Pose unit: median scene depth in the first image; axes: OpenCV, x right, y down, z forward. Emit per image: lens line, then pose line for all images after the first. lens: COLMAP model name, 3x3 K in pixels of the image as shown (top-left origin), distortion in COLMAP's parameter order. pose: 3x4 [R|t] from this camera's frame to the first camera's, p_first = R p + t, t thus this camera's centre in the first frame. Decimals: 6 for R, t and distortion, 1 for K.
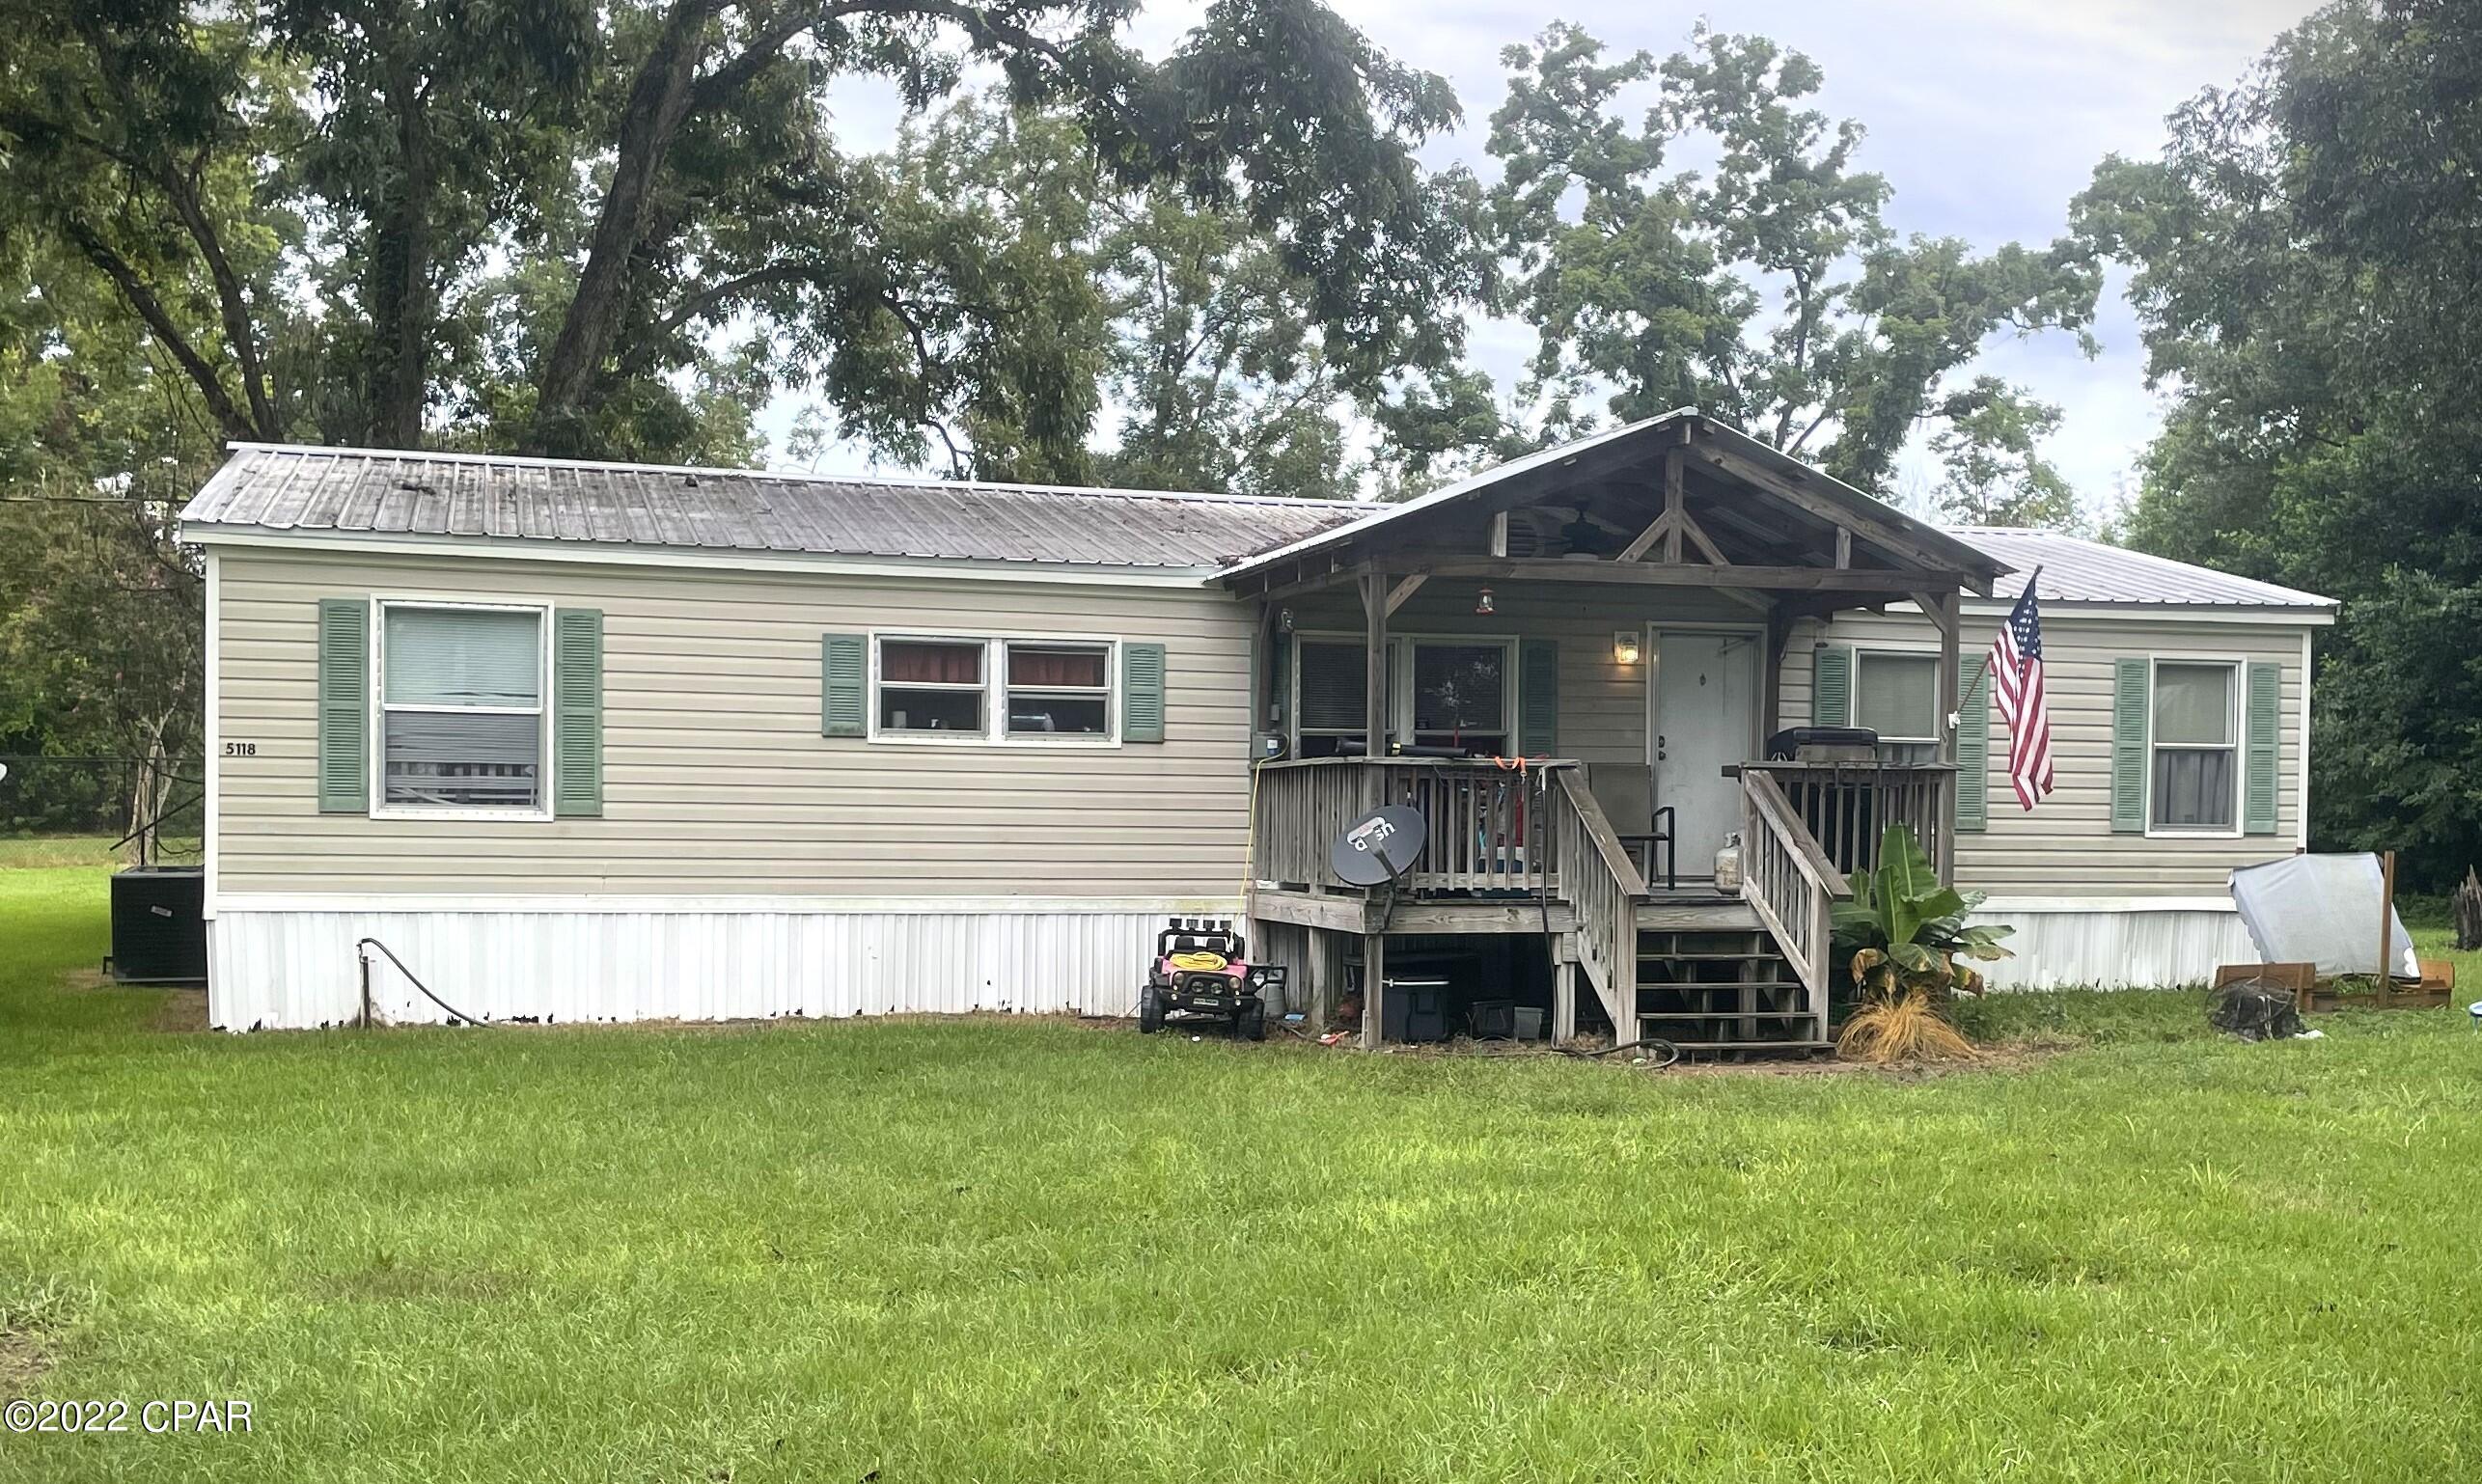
lens RADIAL K [[2411.6, 0, 1241.0], [0, 2411.6, 744.1], [0, 0, 1]] dist [0.076849, 0.000000]
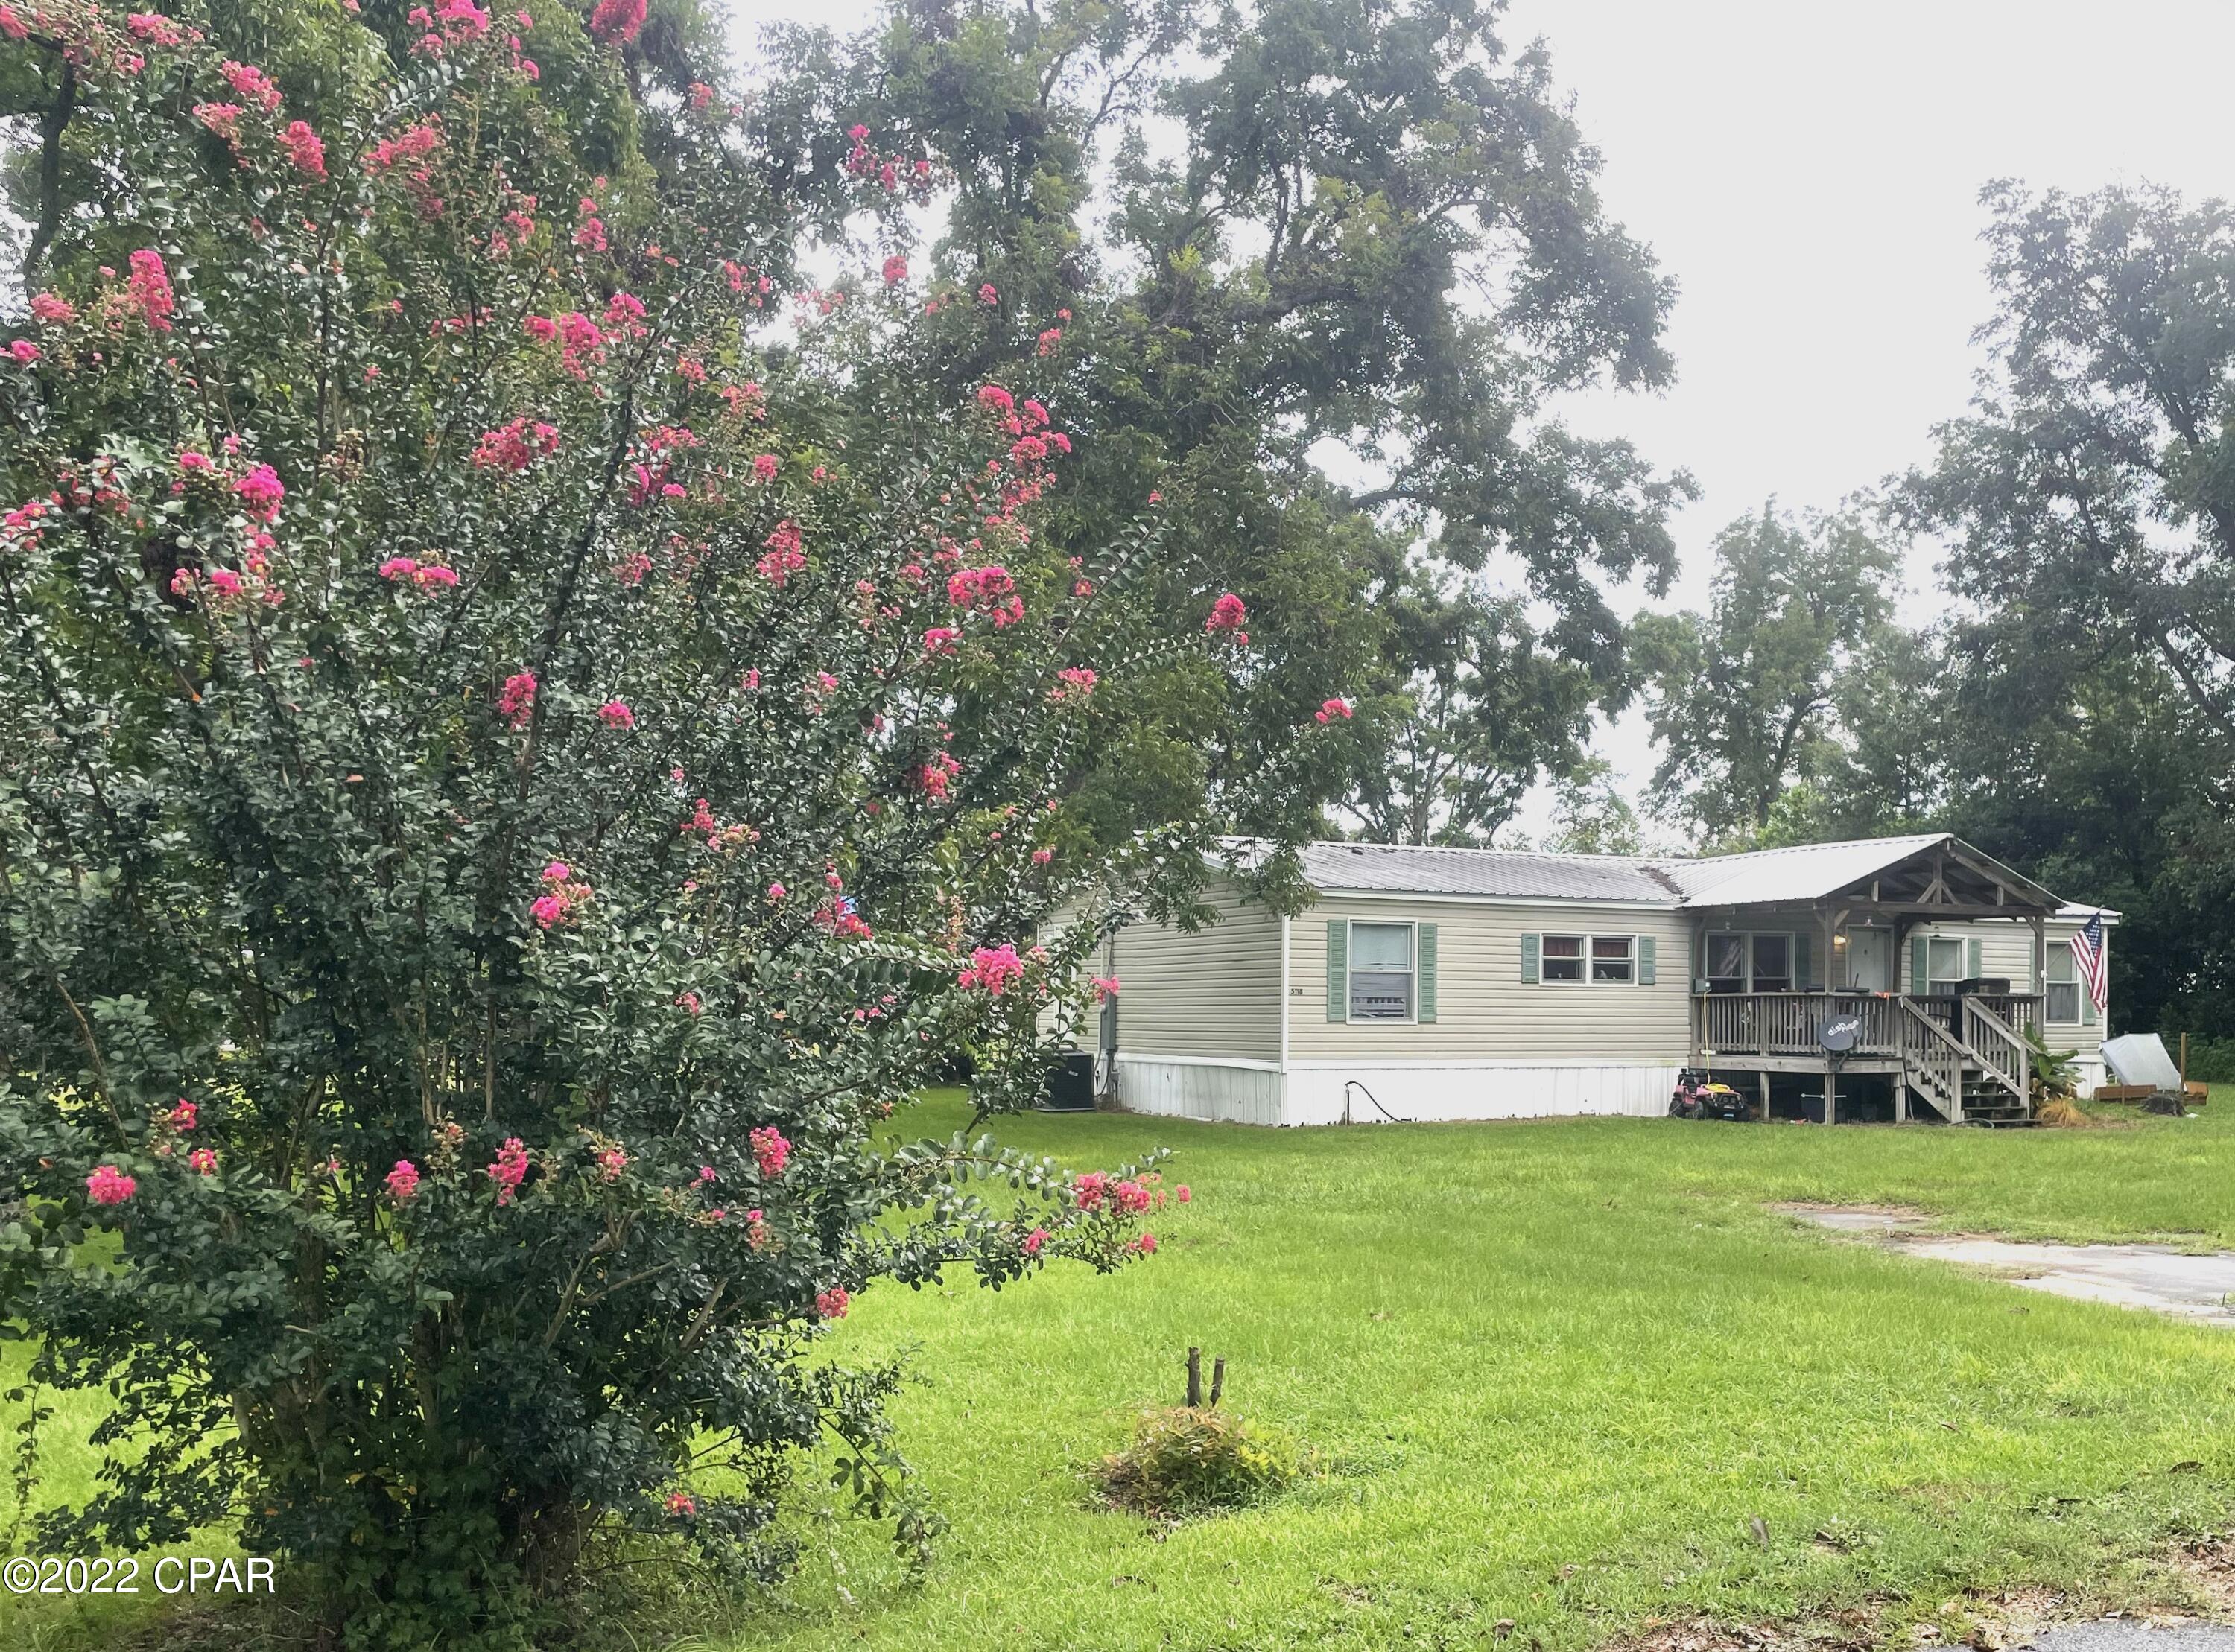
lens RADIAL K [[1734.6, 0, 1118.0], [0, 1734.6, 832.4], [0, 0, 1]] dist [0.043433, -0.053509]
pose [[0.990707, 0.005823, 0.135890, -0.722961], [0.004621, 0.997065, -0.076417, -0.019671], [-0.135936, 0.076335, 0.987772, -0.445768]]
